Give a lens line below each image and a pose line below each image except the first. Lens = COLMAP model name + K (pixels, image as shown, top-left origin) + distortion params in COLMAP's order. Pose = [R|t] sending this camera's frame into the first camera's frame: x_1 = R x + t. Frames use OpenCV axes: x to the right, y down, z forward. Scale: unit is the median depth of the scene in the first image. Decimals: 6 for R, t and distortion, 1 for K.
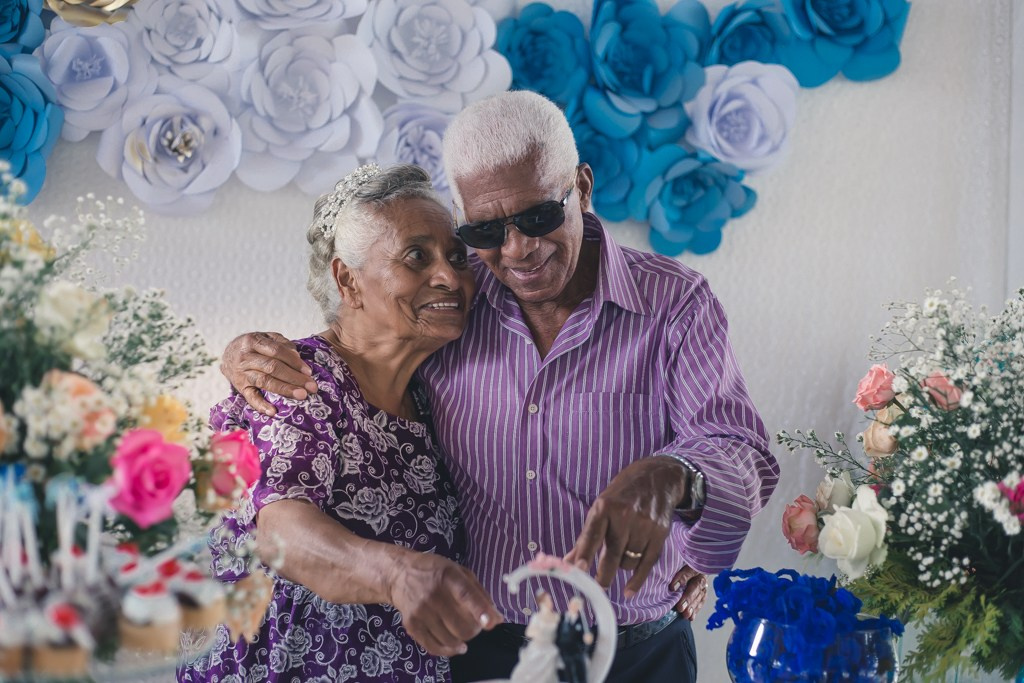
lens RADIAL K [[1527.0, 0, 514.6], [0, 1527.0, 340.2], [0, 0, 1]] dist [-0.123501, 0.000000]
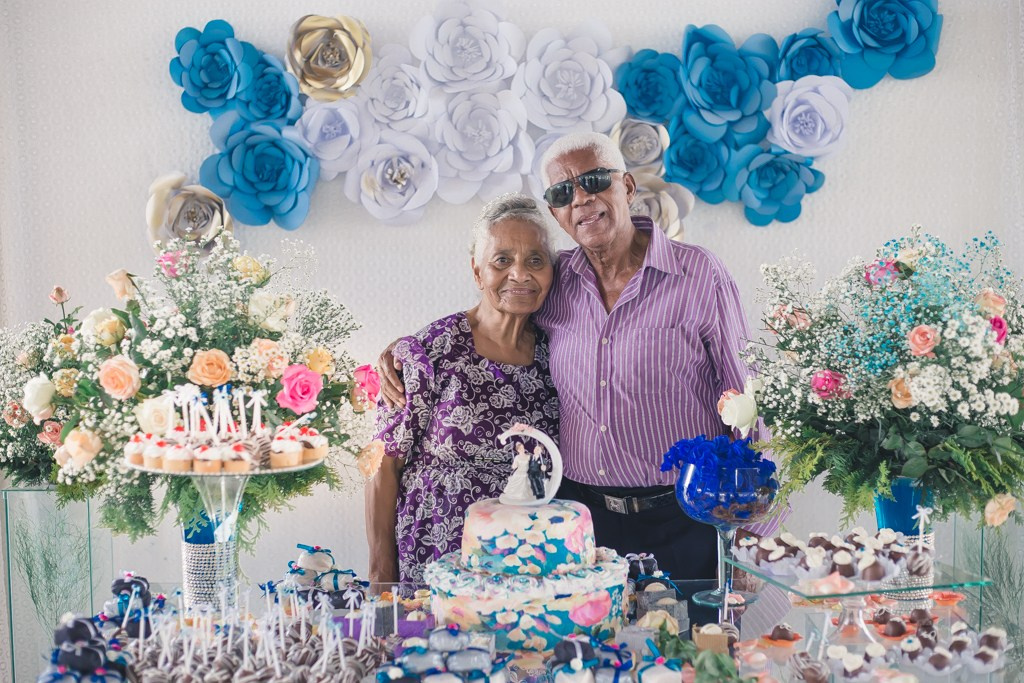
lens RADIAL K [[1527.0, 0, 508.8], [0, 1527.0, 342.6], [0, 0, 1]] dist [-0.123501, 0.000000]
pose [[0.965184, -0.055226, -0.255675, 0.245594], [0.064334, 0.997552, 0.027391, -0.003384], [0.253537, -0.042886, 0.966375, -0.392217]]
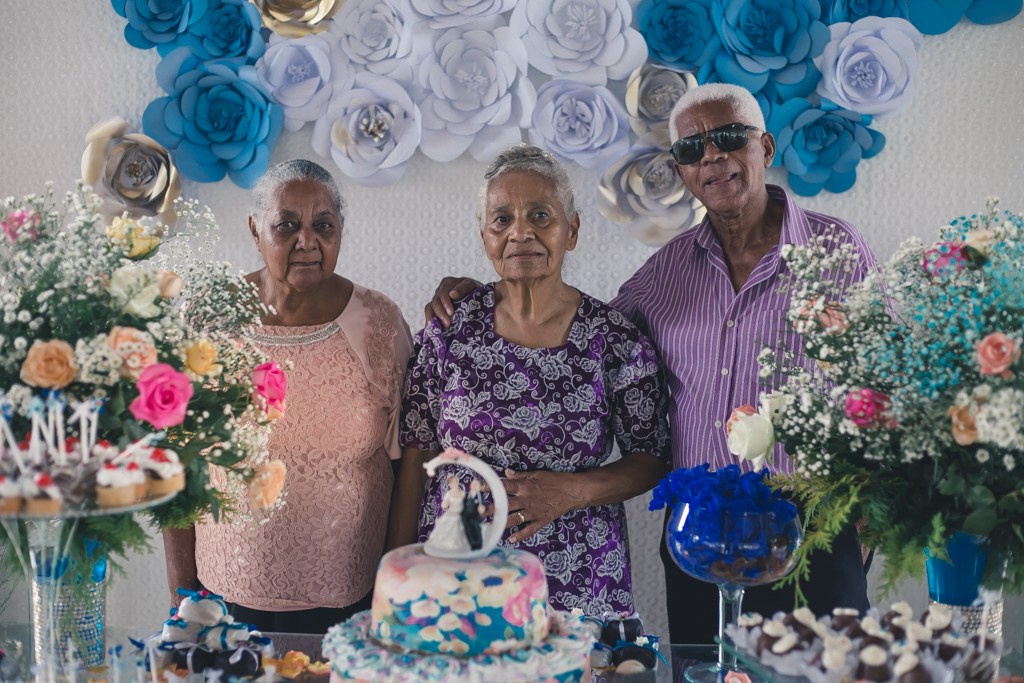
lens RADIAL K [[1527.0, 0, 509.4], [0, 1527.0, 338.5], [0, 0, 1]] dist [-0.123501, 0.000000]
pose [[0.952987, -0.024435, -0.302026, 0.249530], [0.039588, 0.998240, 0.044151, -0.008951], [0.300415, -0.054032, 0.952277, -0.150523]]
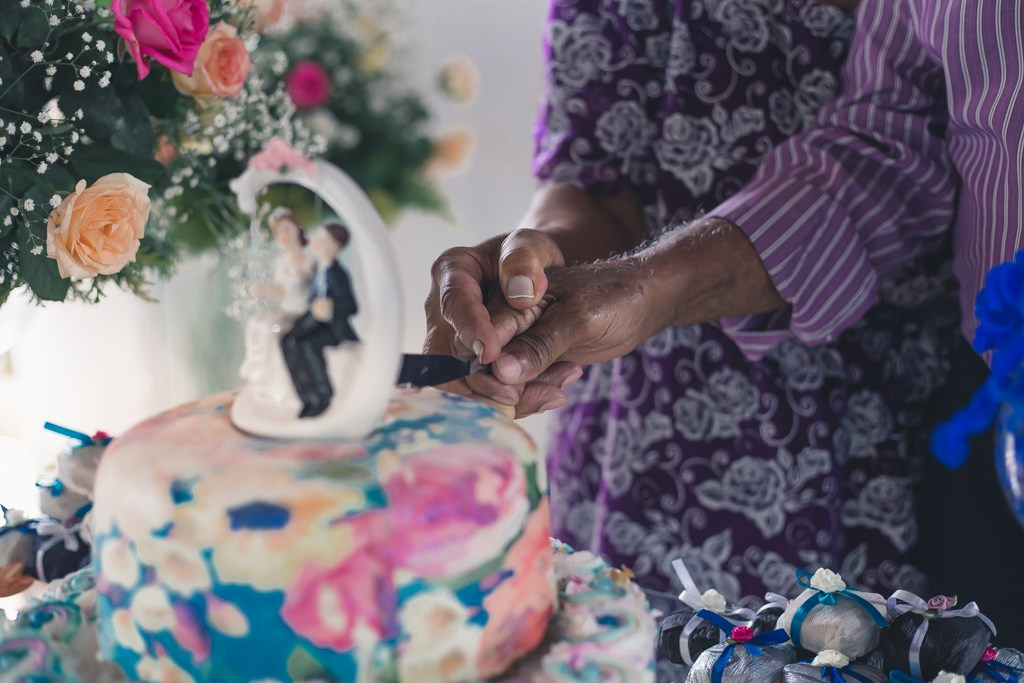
lens RADIAL K [[1779.7, 0, 517.0], [0, 1779.7, 351.2], [0, 0, 1]] dist [-0.108011, 0.000000]
pose [[0.668543, 0.102174, -0.736621, 0.264081], [0.035107, 0.985076, 0.168499, 0.057509], [0.742844, -0.138509, 0.654979, 0.335784]]
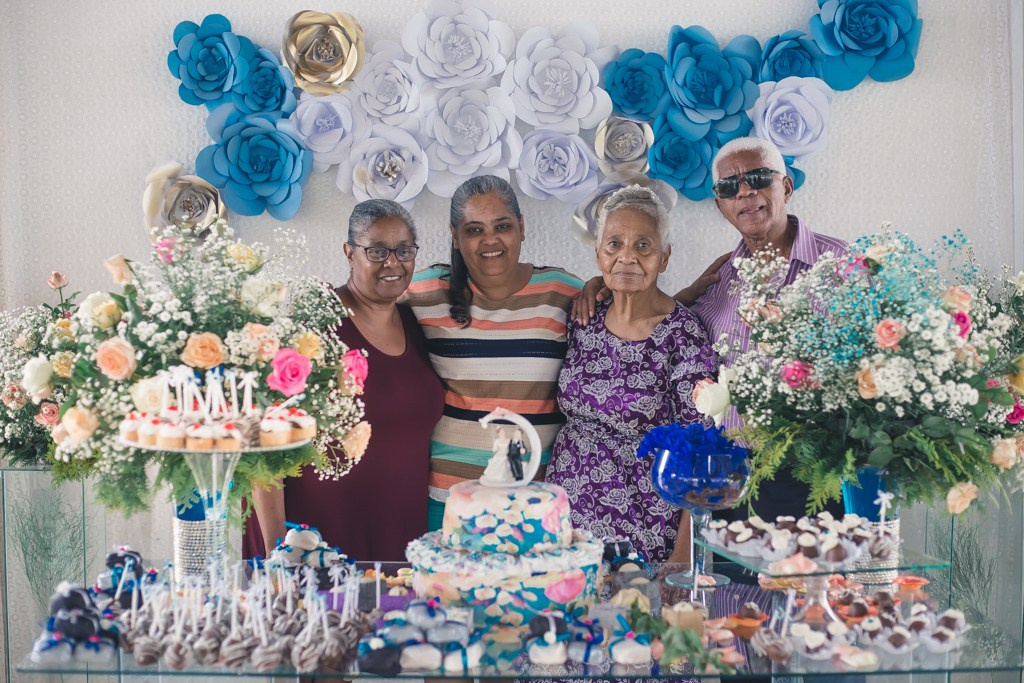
lens RADIAL K [[1527.0, 0, 510.6], [0, 1527.0, 337.8], [0, 0, 1]] dist [-0.123501, 0.000000]
pose [[0.967227, -0.042226, -0.250379, 0.261894], [0.050744, 0.998329, 0.027660, 0.000757], [0.248792, -0.039458, 0.967753, -0.426954]]
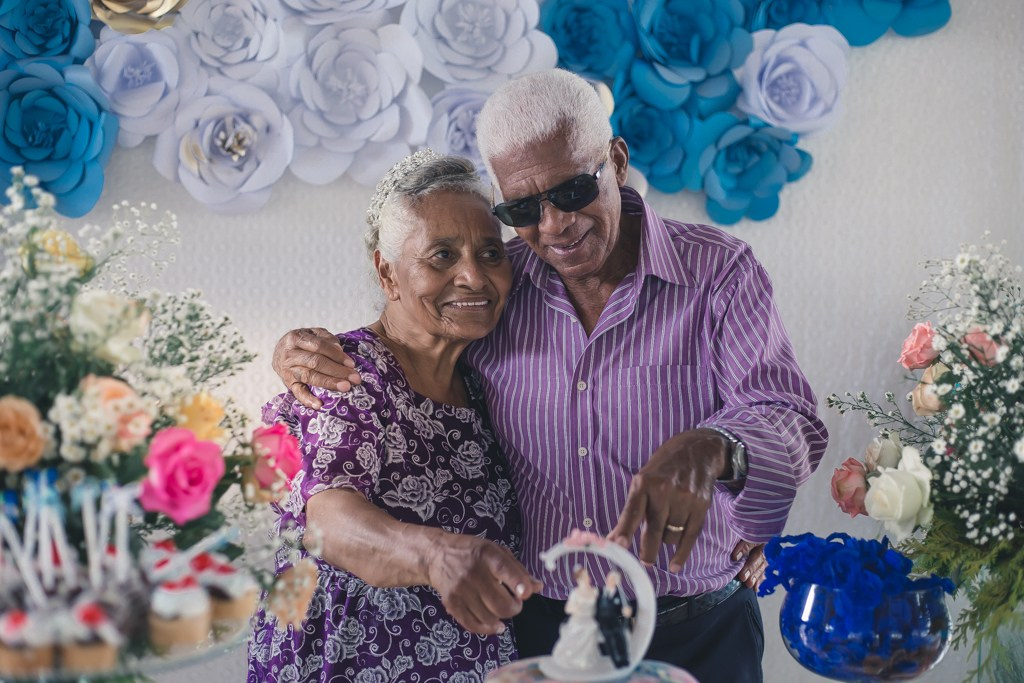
lens RADIAL K [[1527.0, 0, 513.6], [0, 1527.0, 340.1], [0, 0, 1]] dist [-0.123501, 0.000000]
pose [[0.996309, -0.055831, -0.065203, 0.025024], [0.056839, 0.998289, 0.013706, -0.001071], [0.064326, -0.017361, 0.997778, -0.005225]]
